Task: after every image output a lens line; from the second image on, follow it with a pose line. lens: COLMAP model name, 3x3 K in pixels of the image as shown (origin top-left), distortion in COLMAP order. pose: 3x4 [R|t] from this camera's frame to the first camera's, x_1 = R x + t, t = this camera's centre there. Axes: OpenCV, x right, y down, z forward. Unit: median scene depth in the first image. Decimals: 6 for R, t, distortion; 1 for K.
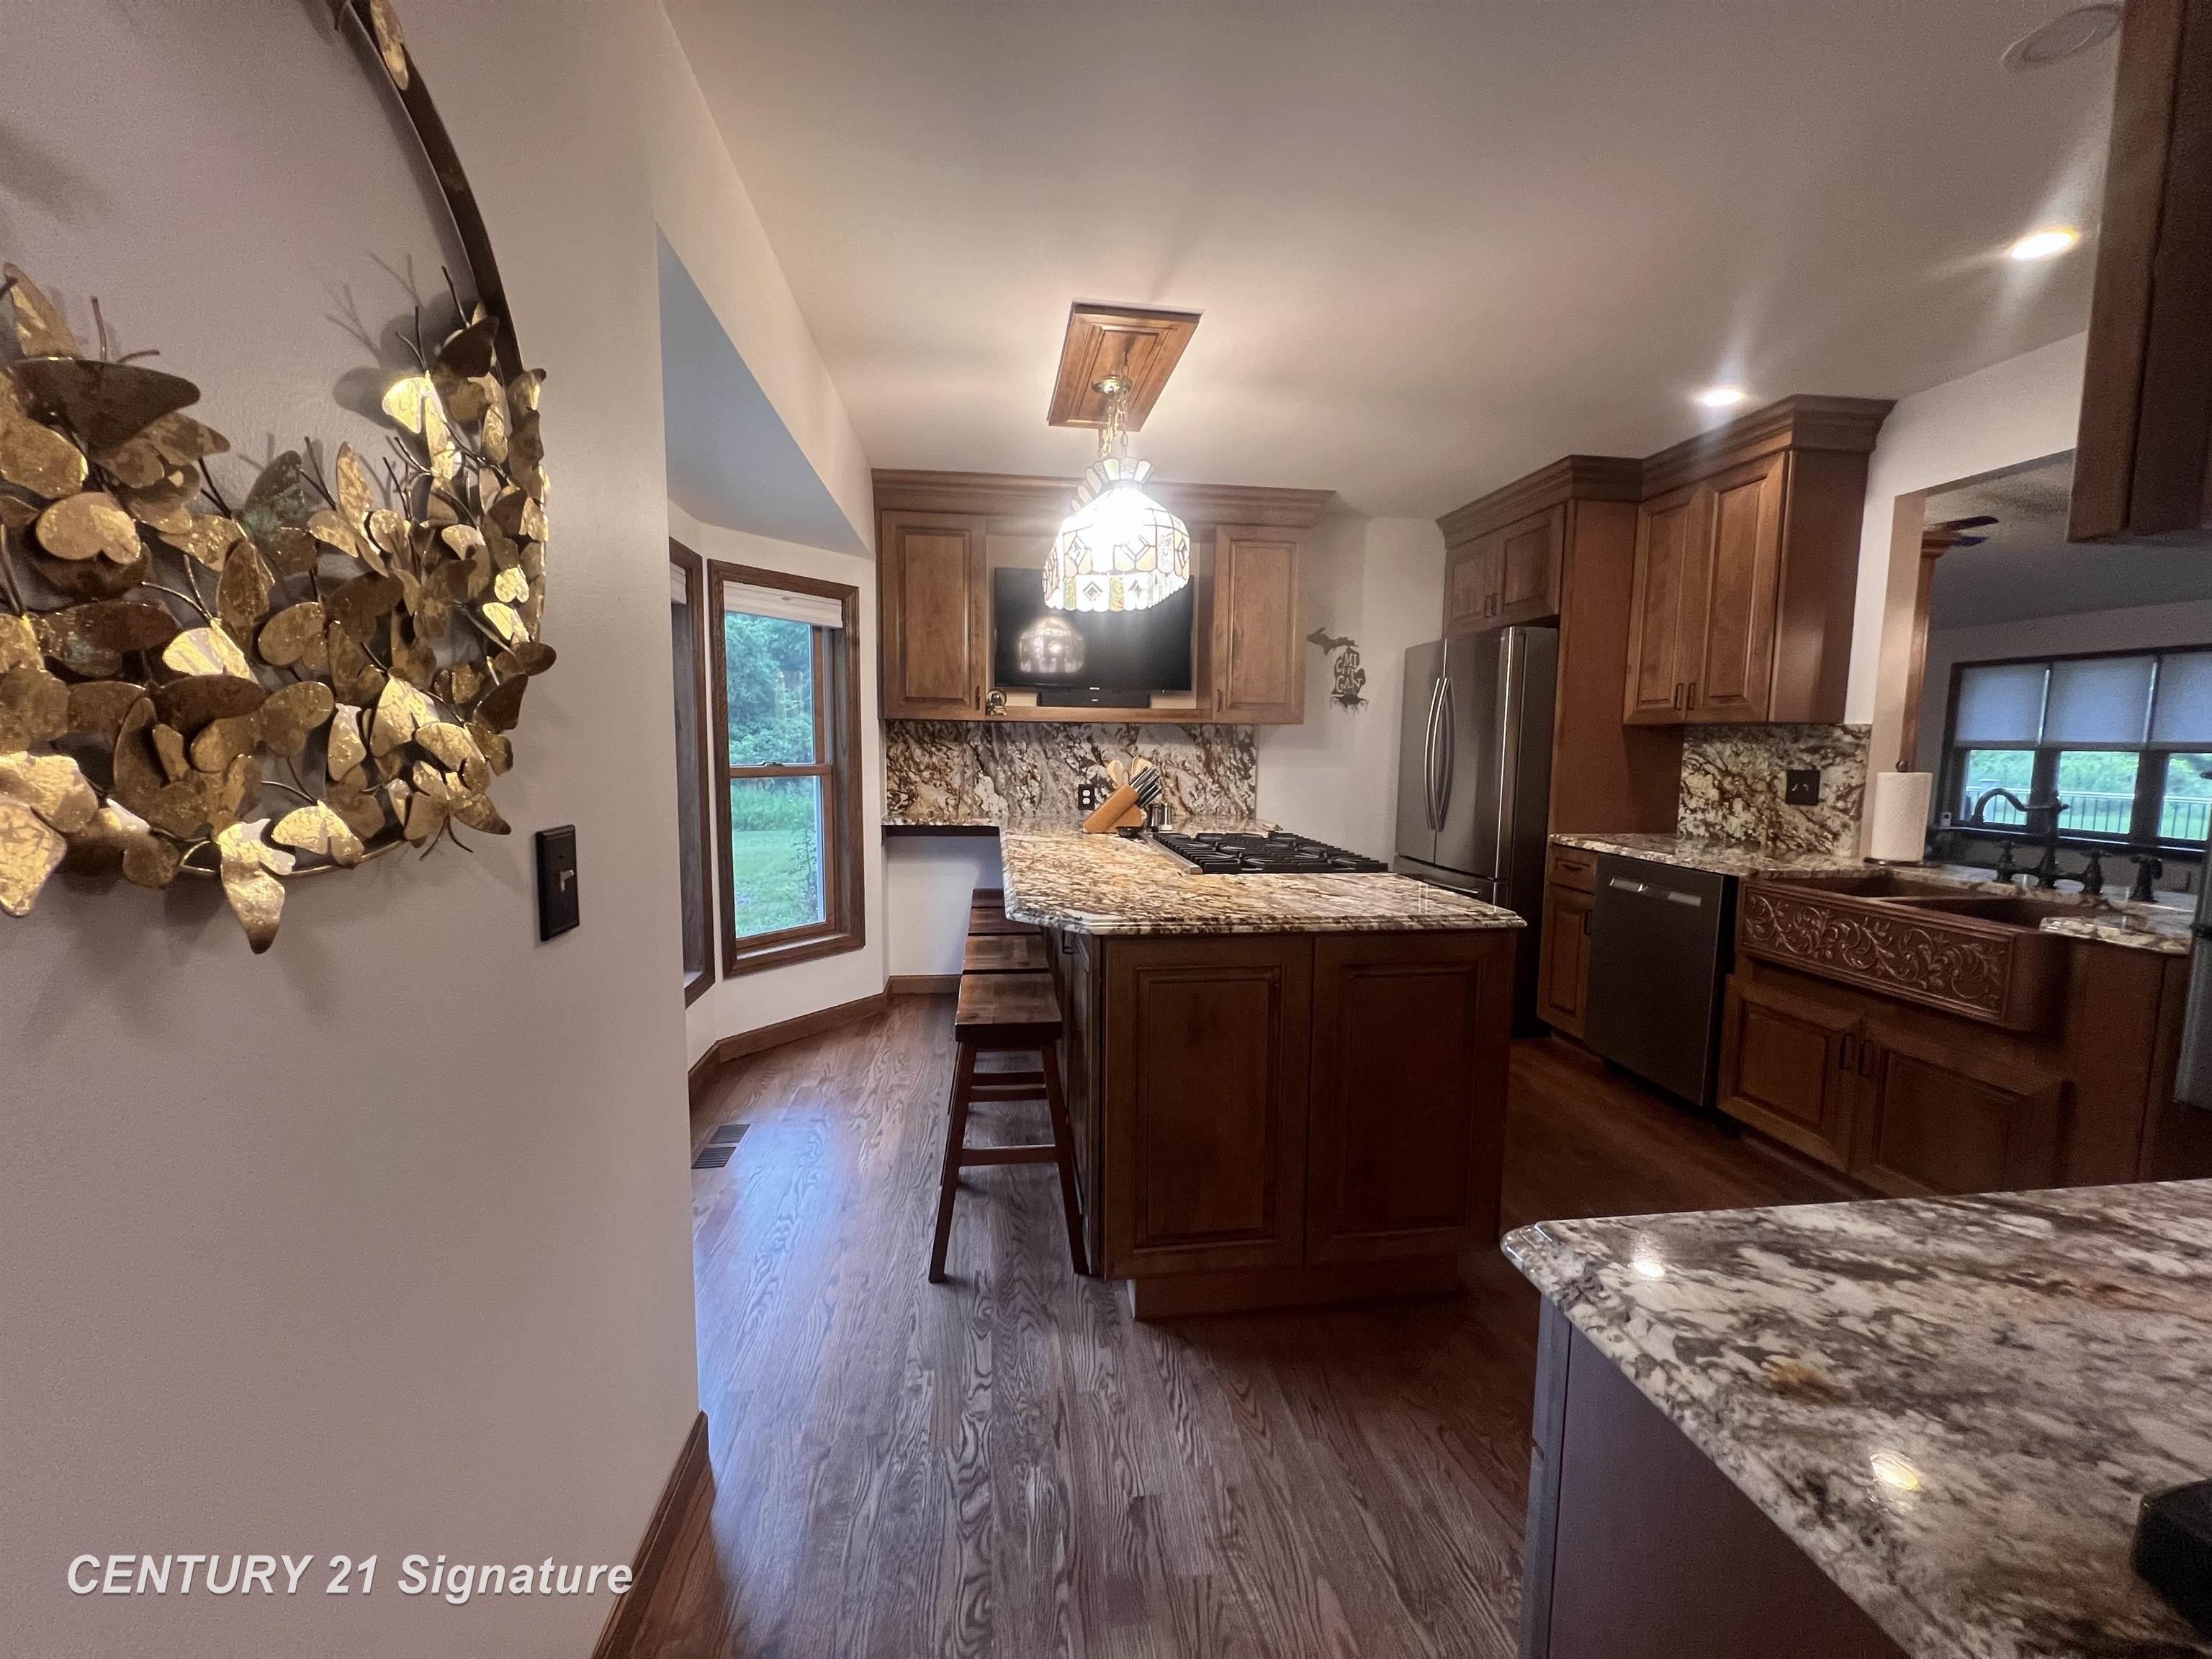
lens RADIAL K [[872.1, 0, 1107.2], [0, 872.1, 822.2], [0, 0, 1]] dist [0.000772, -0.000289]
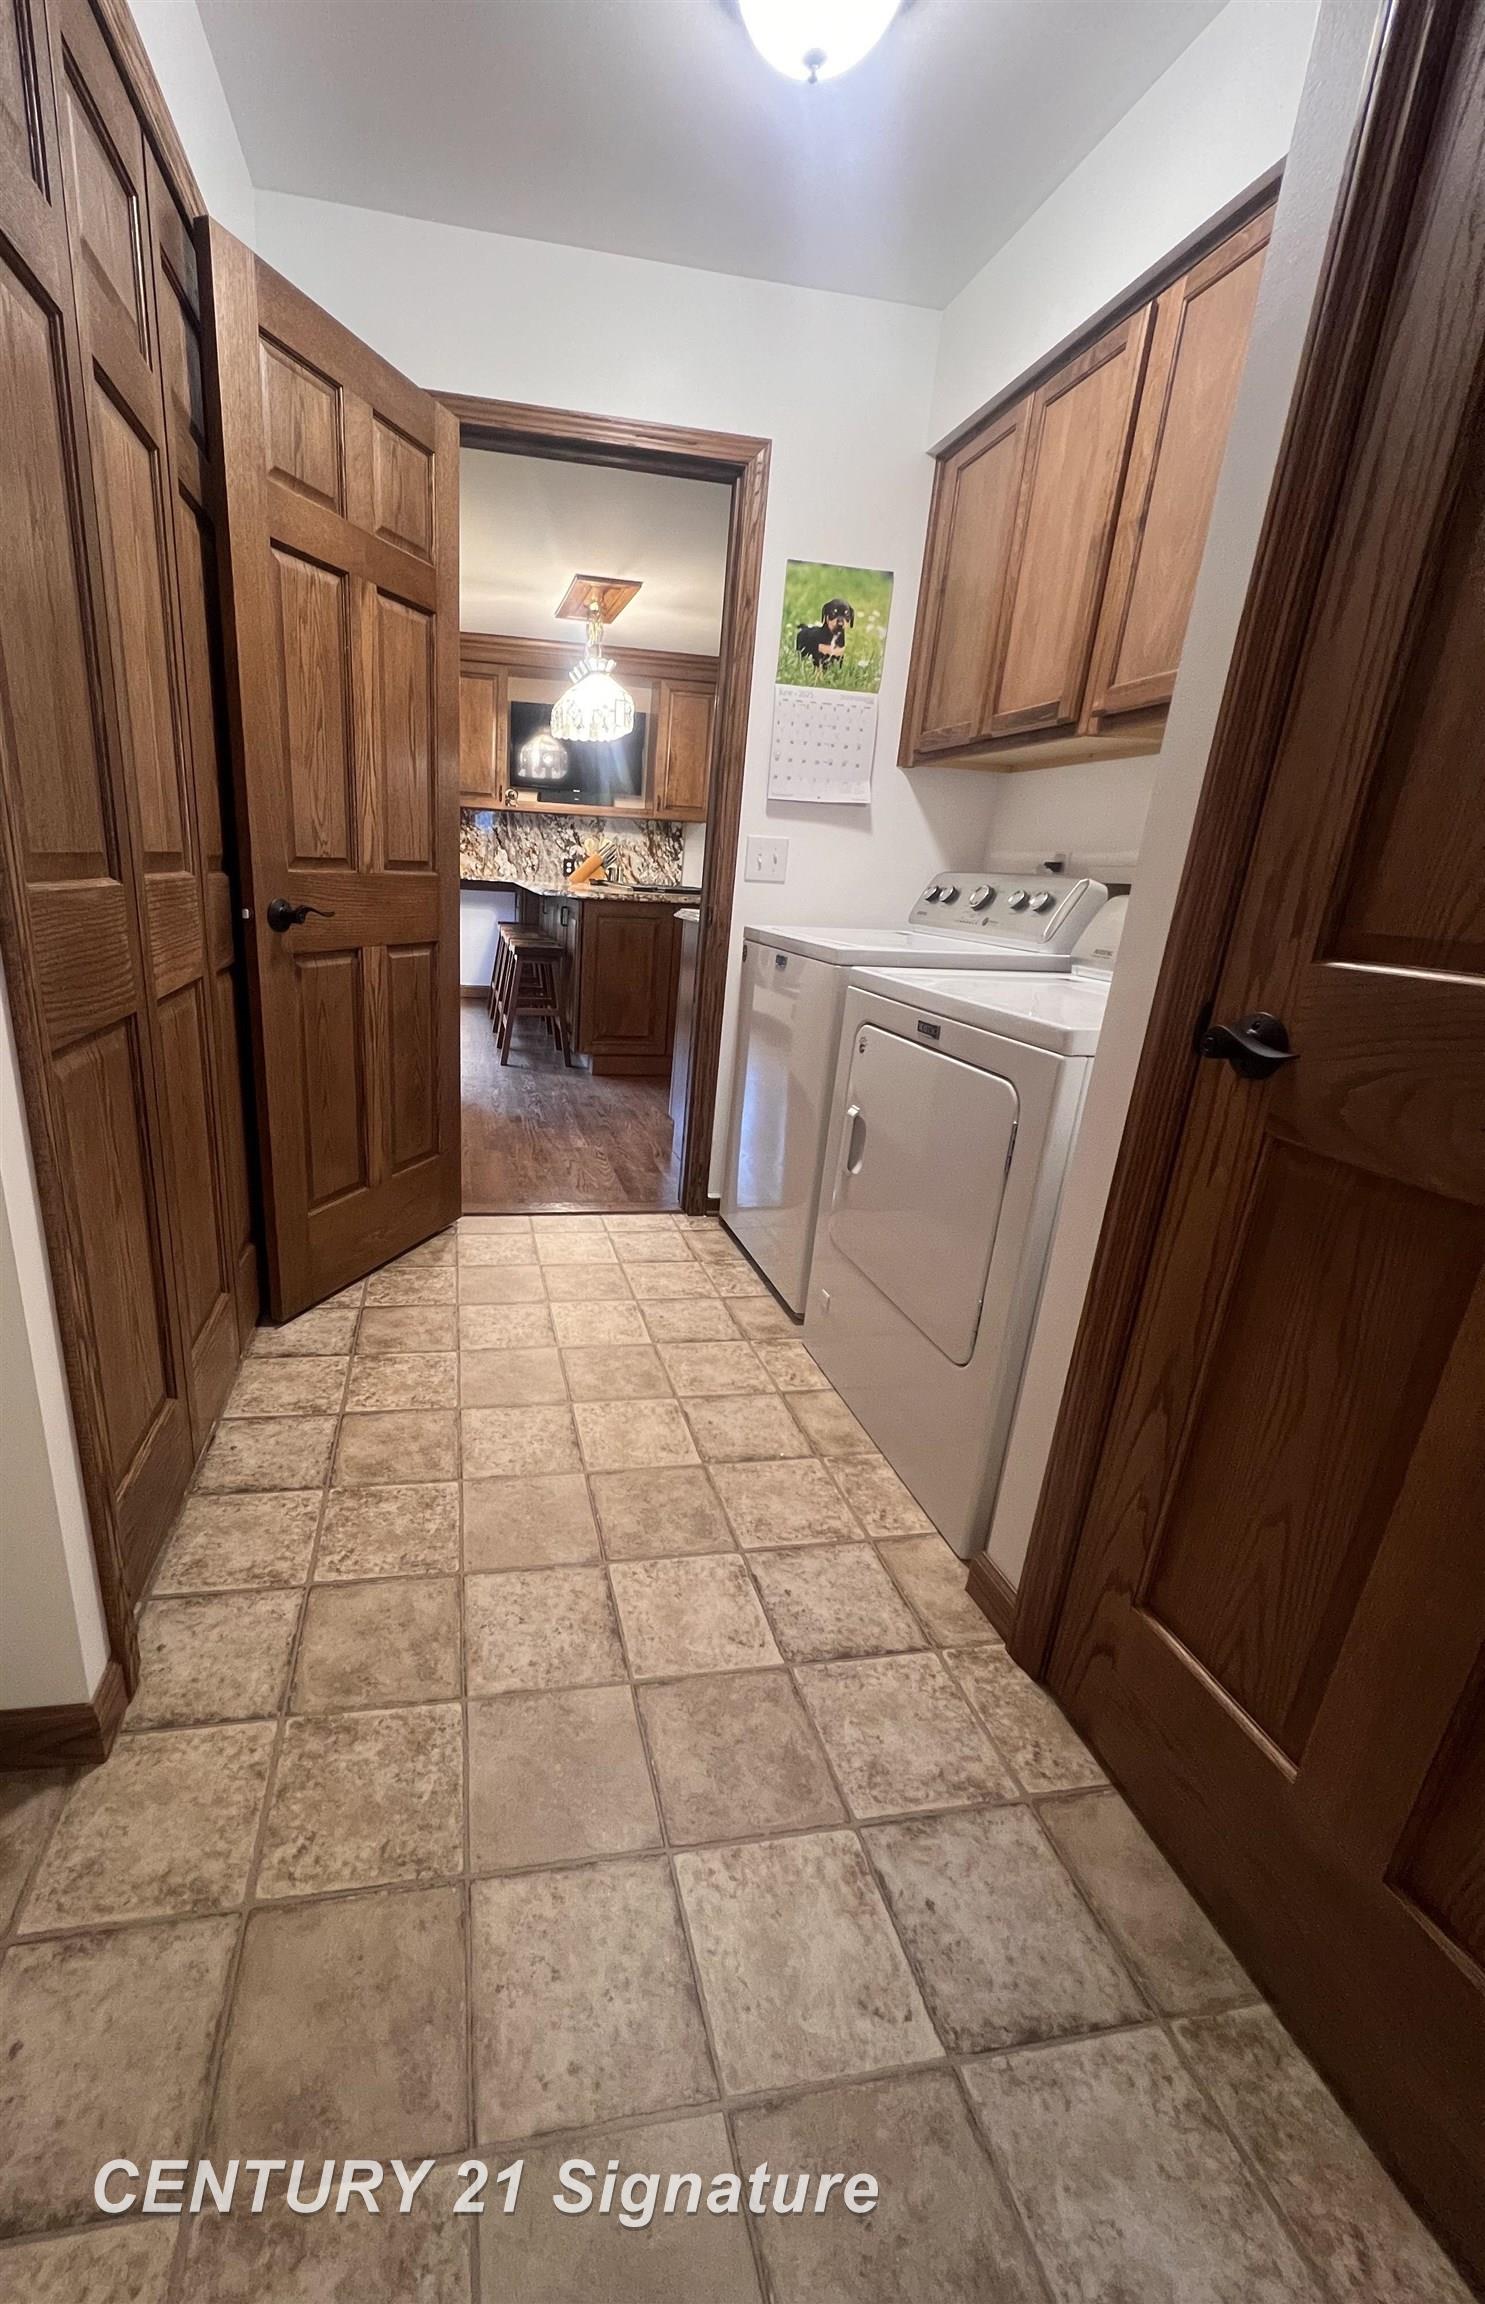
lens RADIAL K [[919.1, 0, 616.6], [0, 919.1, 1164.9], [0, 0, 1]] dist [0.001393, 0.000153]
pose [[0.998308, 0.024537, 0.052722, -0.012805], [-0.035619, 0.974660, 0.220836, 0.120448], [-0.045968, -0.222340, 0.973885, -0.674835]]
